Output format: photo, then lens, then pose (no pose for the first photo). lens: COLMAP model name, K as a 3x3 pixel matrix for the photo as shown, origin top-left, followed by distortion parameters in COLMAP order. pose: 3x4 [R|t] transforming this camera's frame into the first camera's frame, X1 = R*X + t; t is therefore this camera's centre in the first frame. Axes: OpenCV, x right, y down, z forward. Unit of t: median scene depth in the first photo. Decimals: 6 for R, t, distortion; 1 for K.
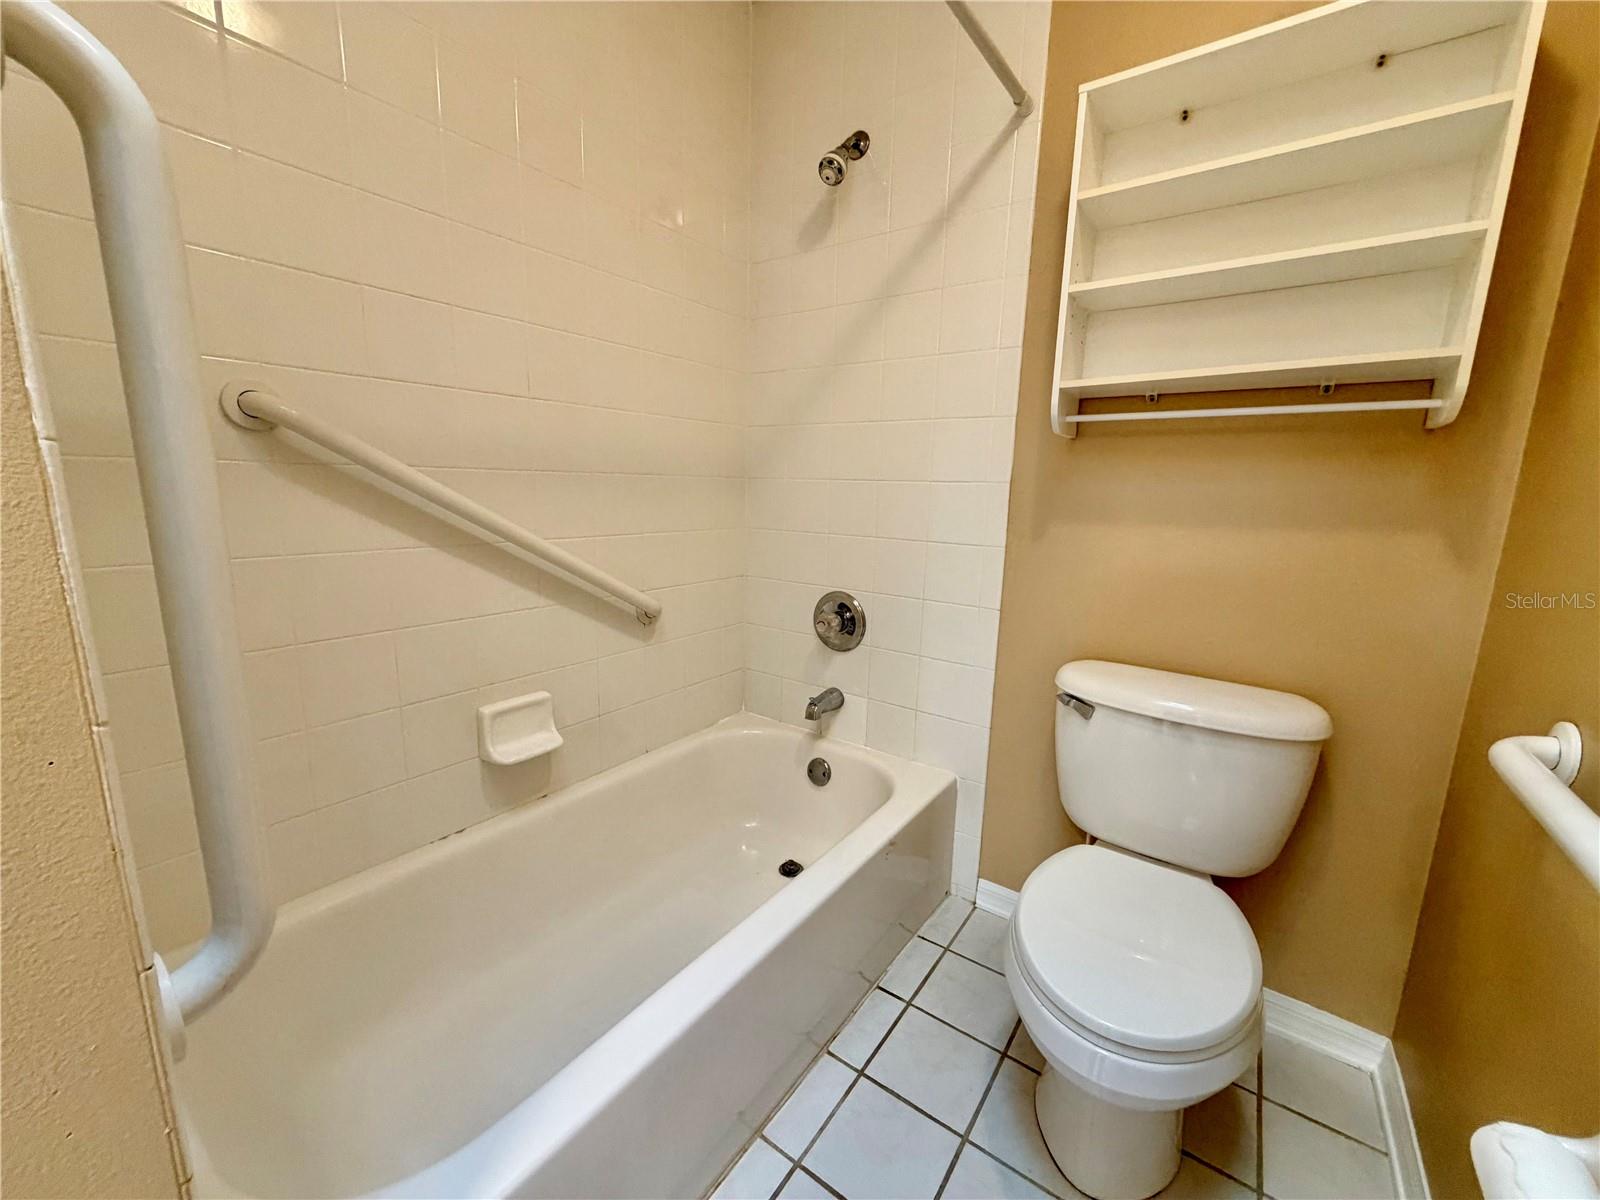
lens RADIAL K [[636.3, 0, 793.1], [0, 636.3, 603.1], [0, 0, 1]] dist [-0.002240, 0.000451]
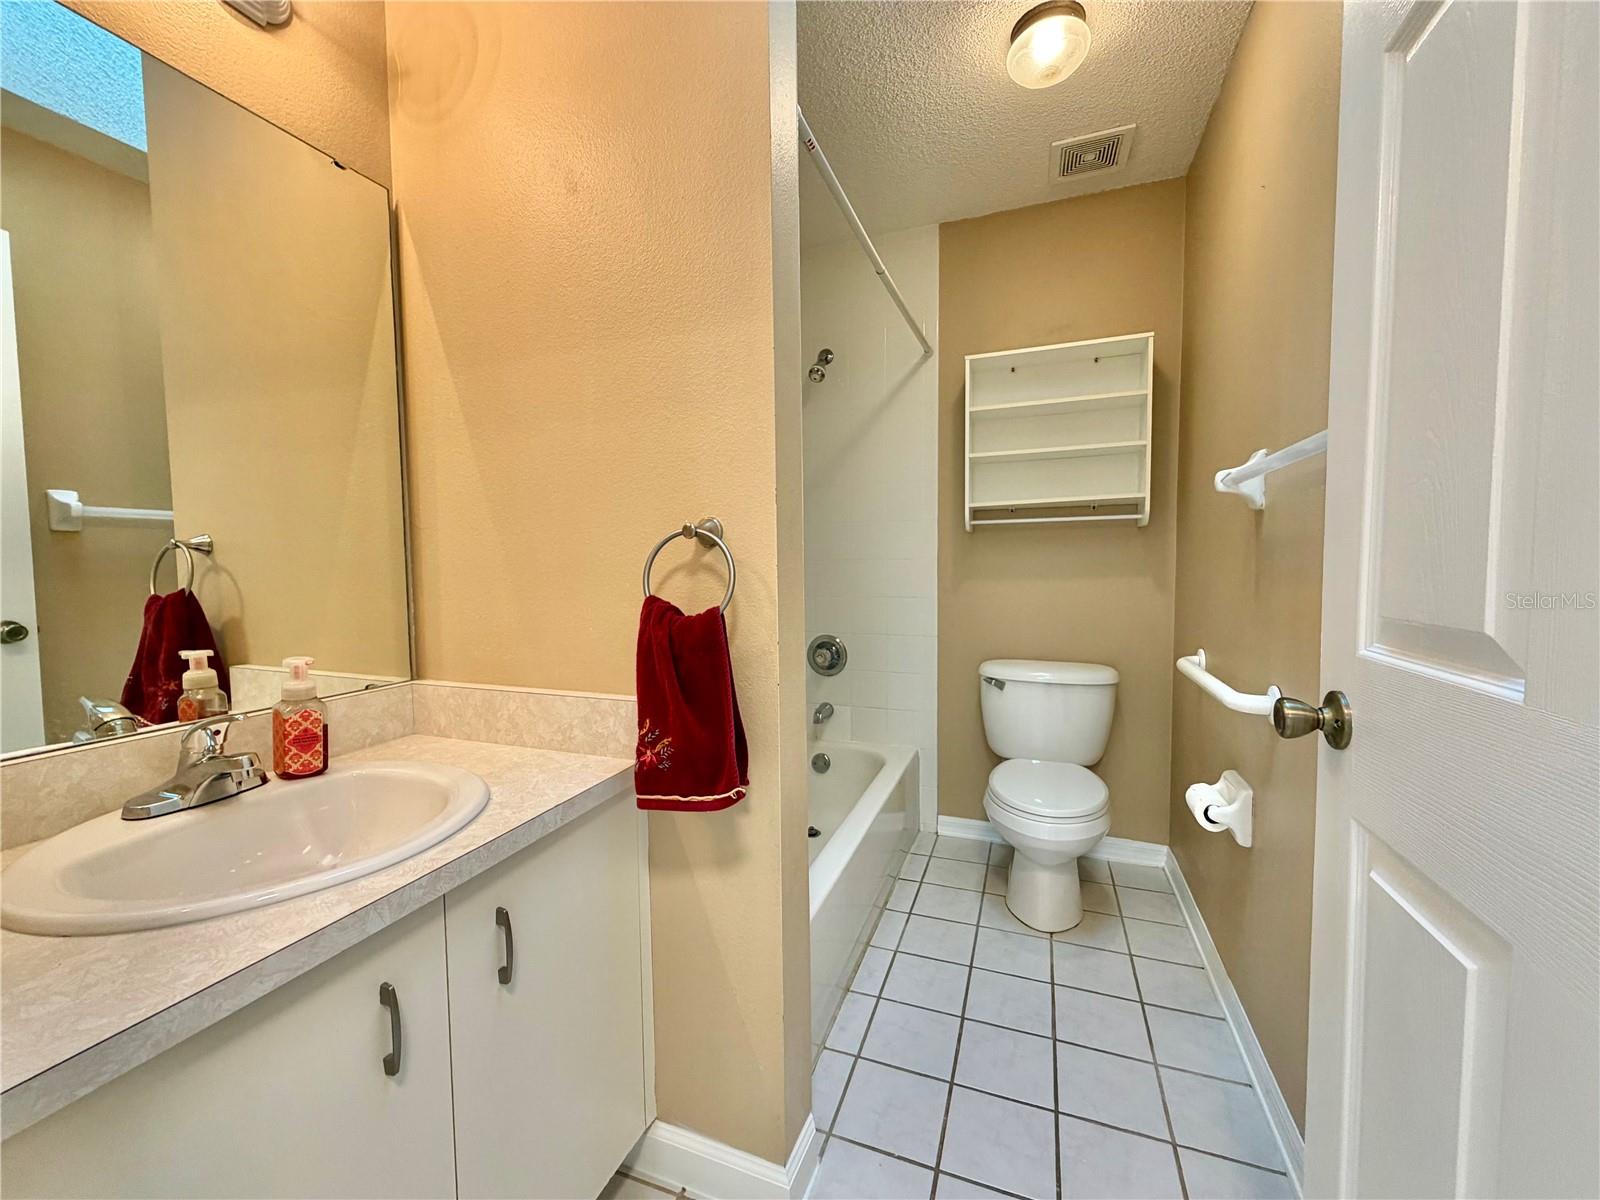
lens RADIAL K [[636.3, 0, 793.1], [0, 636.3, 603.1], [0, 0, 1]] dist [-0.002240, 0.000451]
pose [[0.963610, -0.055836, 0.261416, -0.544704], [0.085318, 0.991035, -0.102815, 0.077038], [-0.253331, 0.121377, 0.959735, -0.572718]]
